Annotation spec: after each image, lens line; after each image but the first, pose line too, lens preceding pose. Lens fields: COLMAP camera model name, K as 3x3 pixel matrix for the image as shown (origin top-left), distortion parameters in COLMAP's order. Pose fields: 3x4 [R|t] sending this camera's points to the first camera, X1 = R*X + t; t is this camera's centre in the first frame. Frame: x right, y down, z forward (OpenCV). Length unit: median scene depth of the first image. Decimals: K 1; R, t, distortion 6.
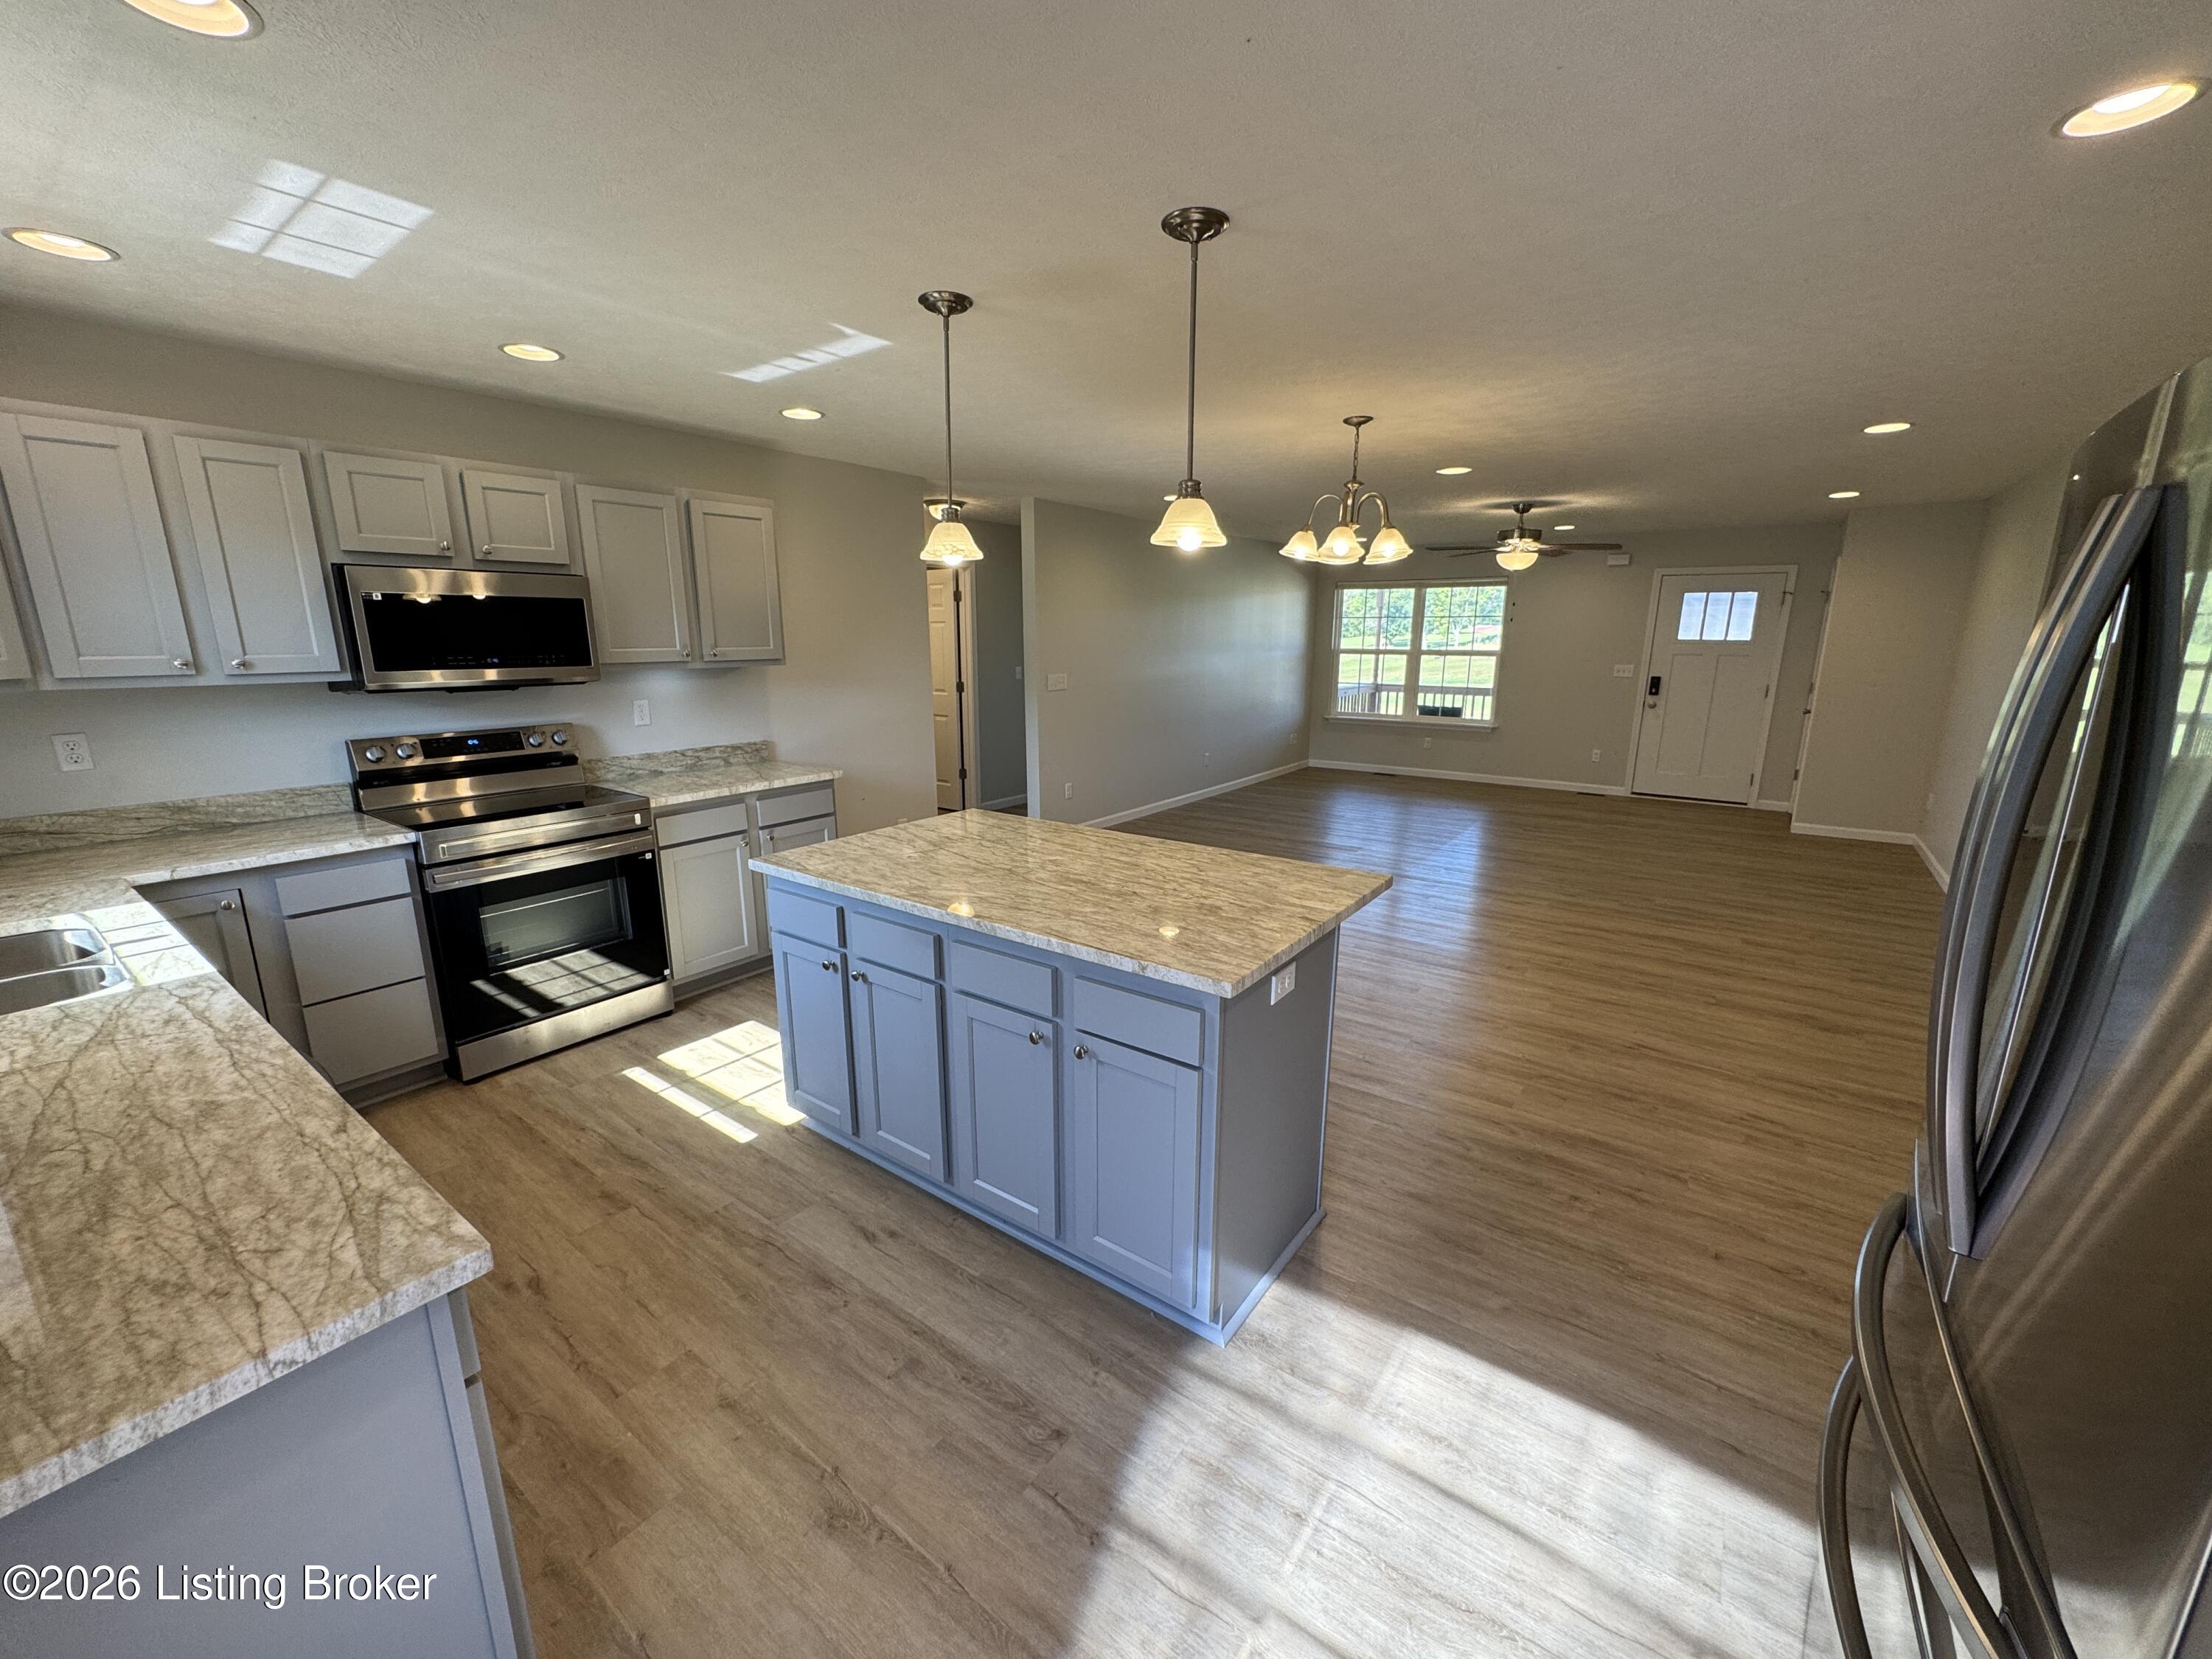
lens RADIAL K [[878.5, 0, 1102.3], [0, 878.5, 831.4], [0, 0, 1]] dist [-0.002328, -0.000012]
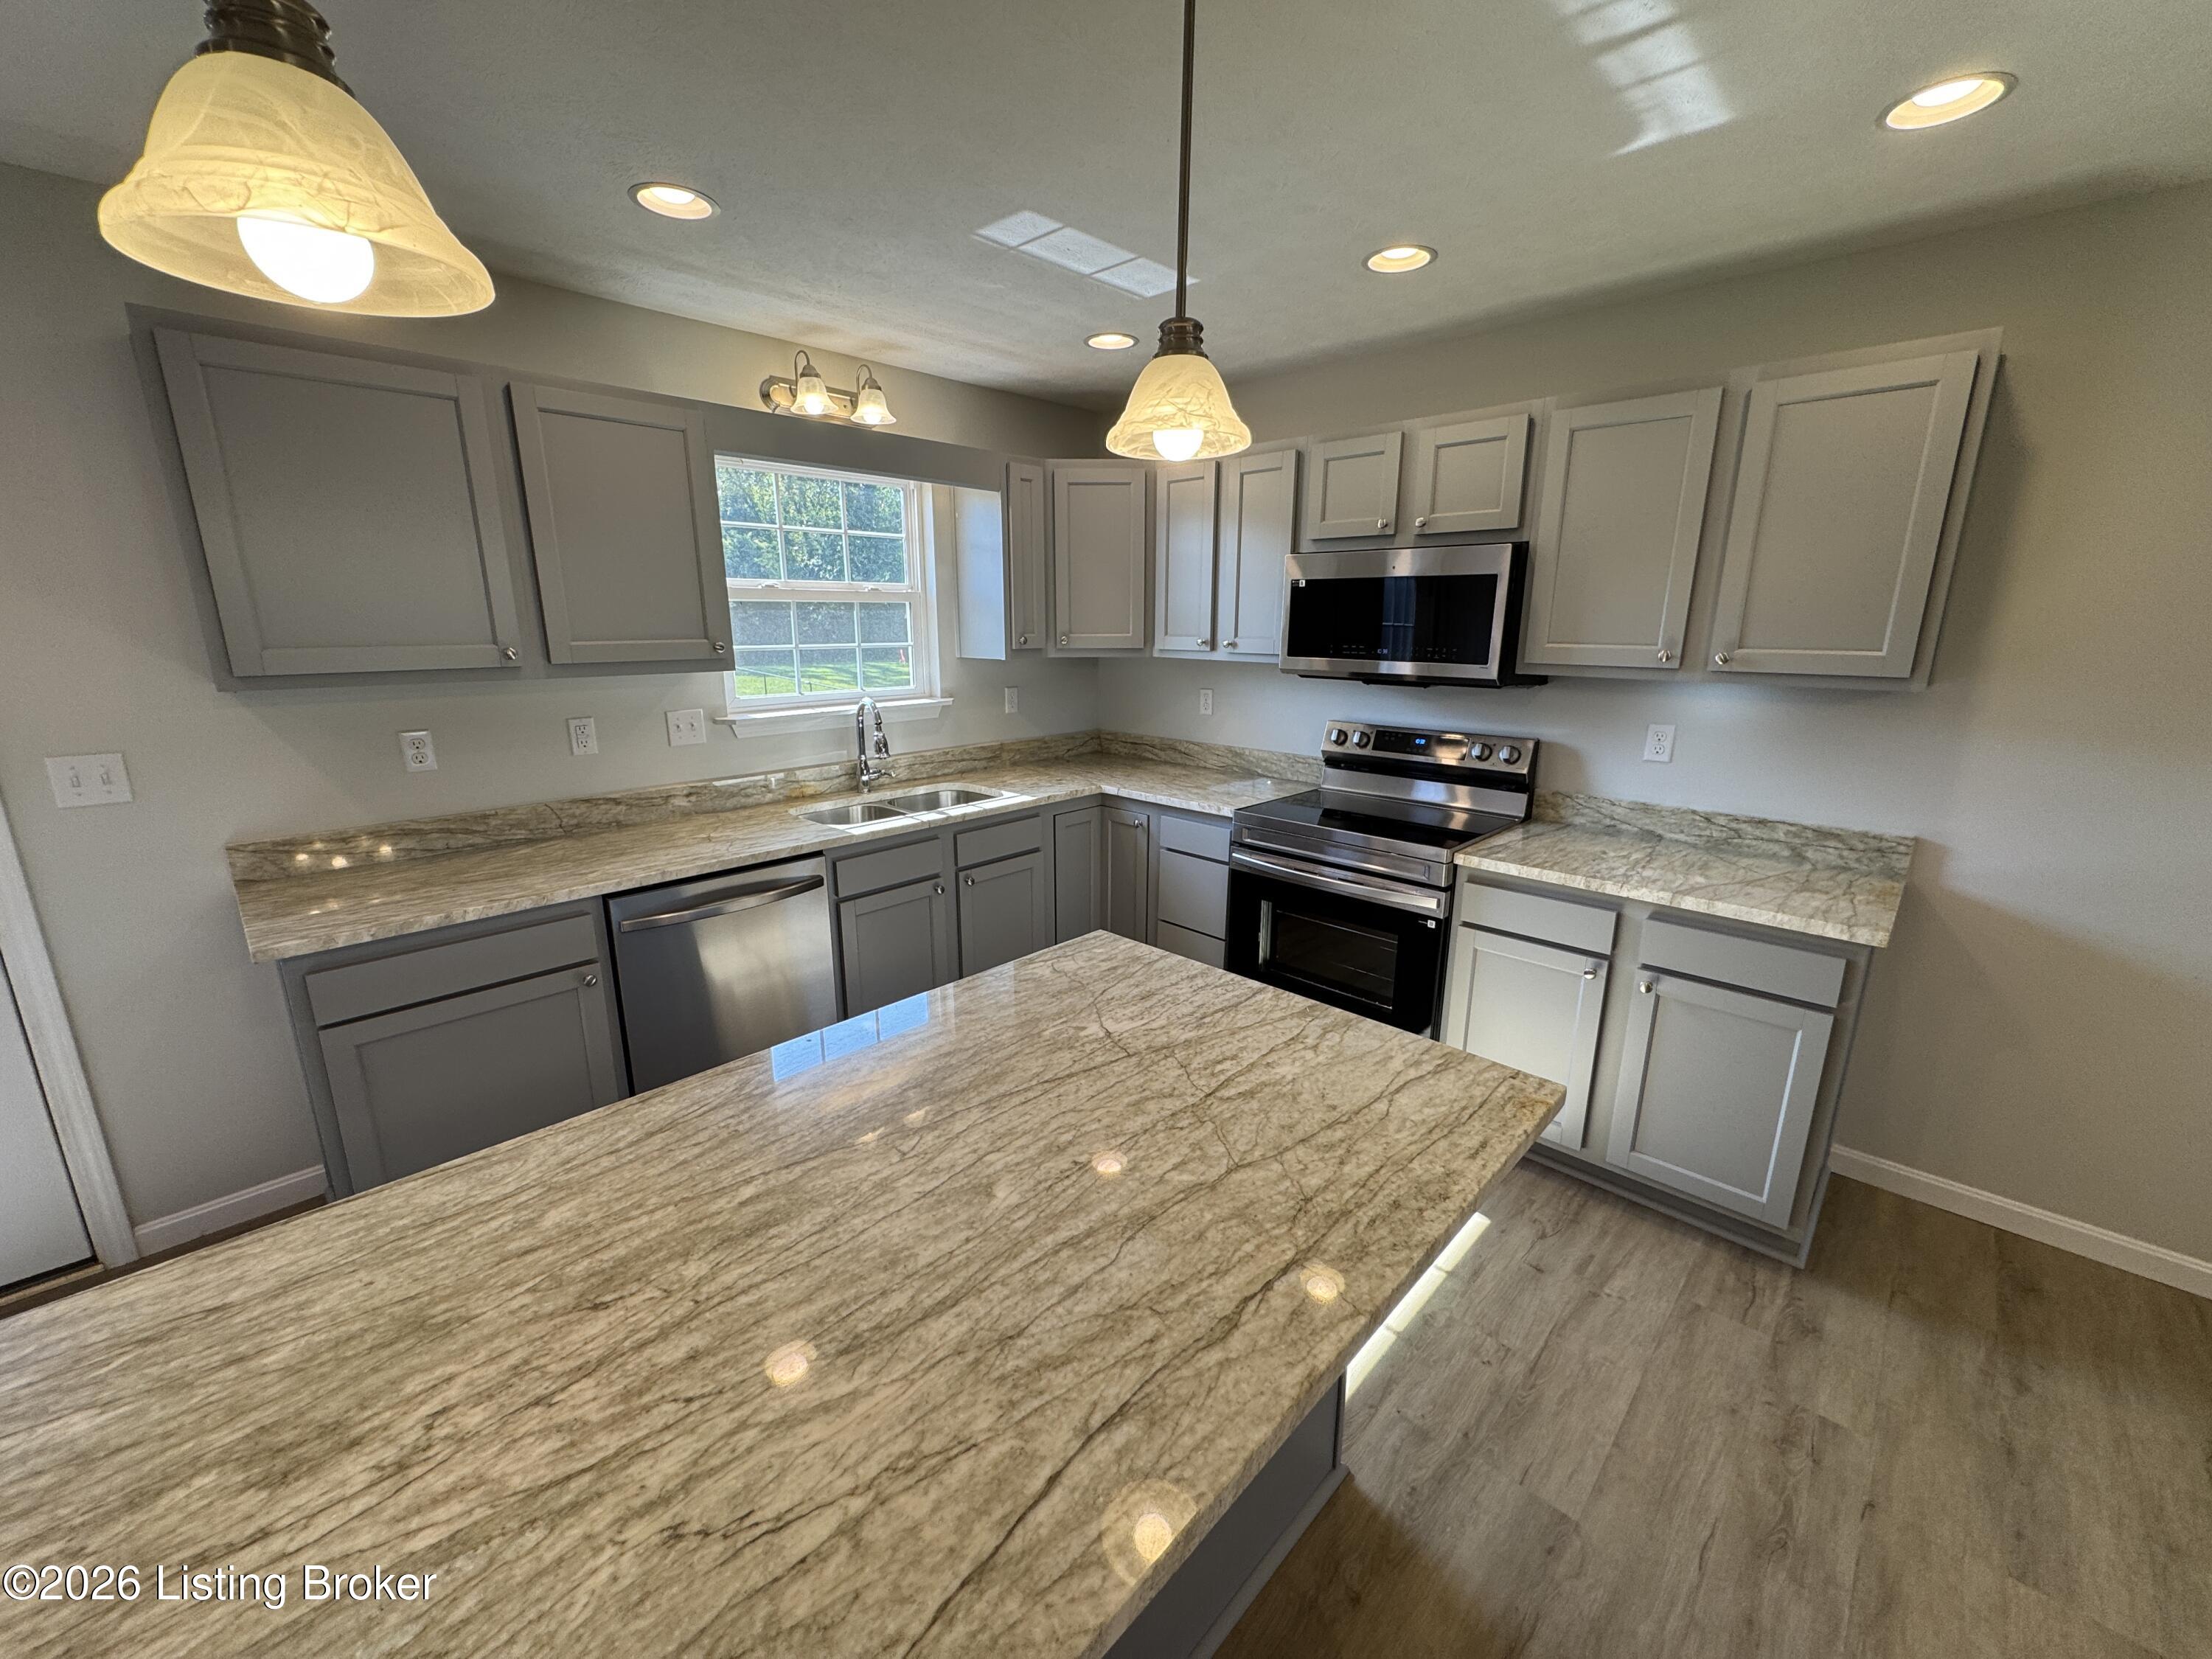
lens RADIAL K [[878.5, 0, 1102.3], [0, 878.5, 831.4], [0, 0, 1]] dist [-0.002328, -0.000012]
pose [[-0.137371, 0.235854, -0.962030, 0.190213], [-0.222623, 0.939038, 0.262006, -0.159996], [0.965178, 0.250162, -0.076490, 0.697762]]
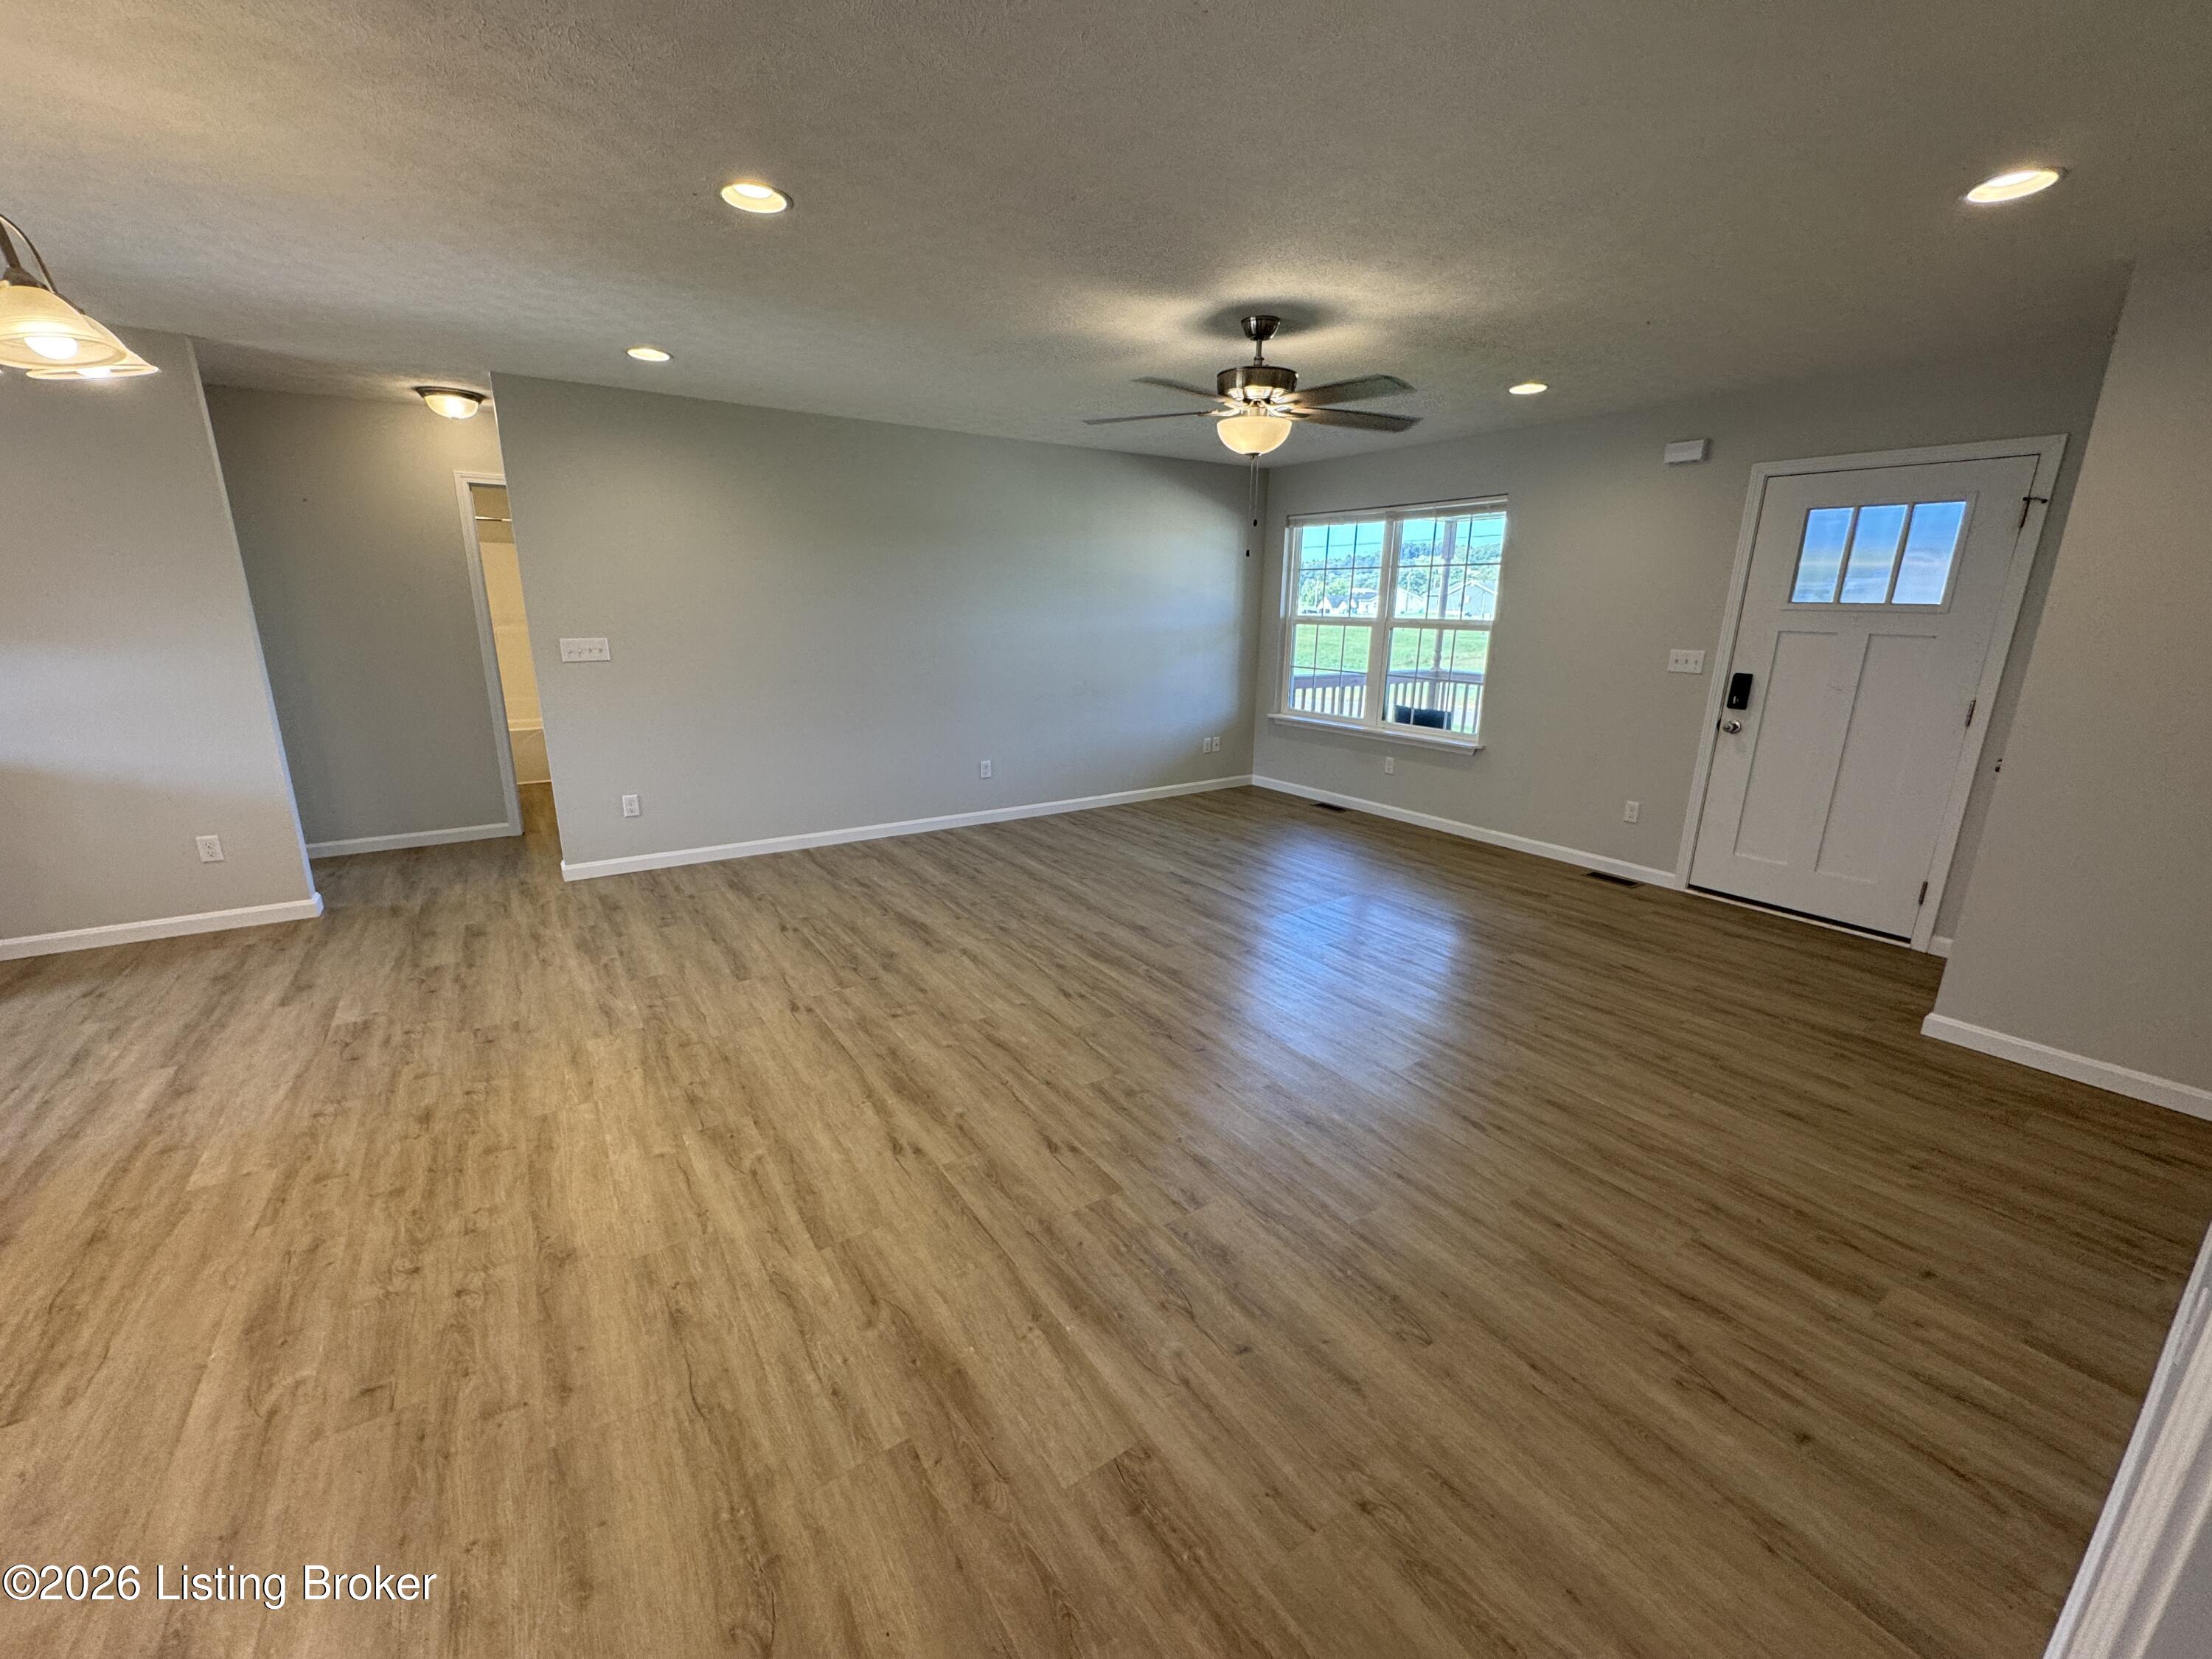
lens RADIAL K [[878.5, 0, 1102.3], [0, 878.5, 831.4], [0, 0, 1]] dist [-0.002328, -0.000012]
pose [[0.940777, 0.094807, -0.325500, 0.955310], [-0.085015, 0.995398, 0.044213, -0.155229], [0.328194, -0.013922, 0.944508, 0.800462]]
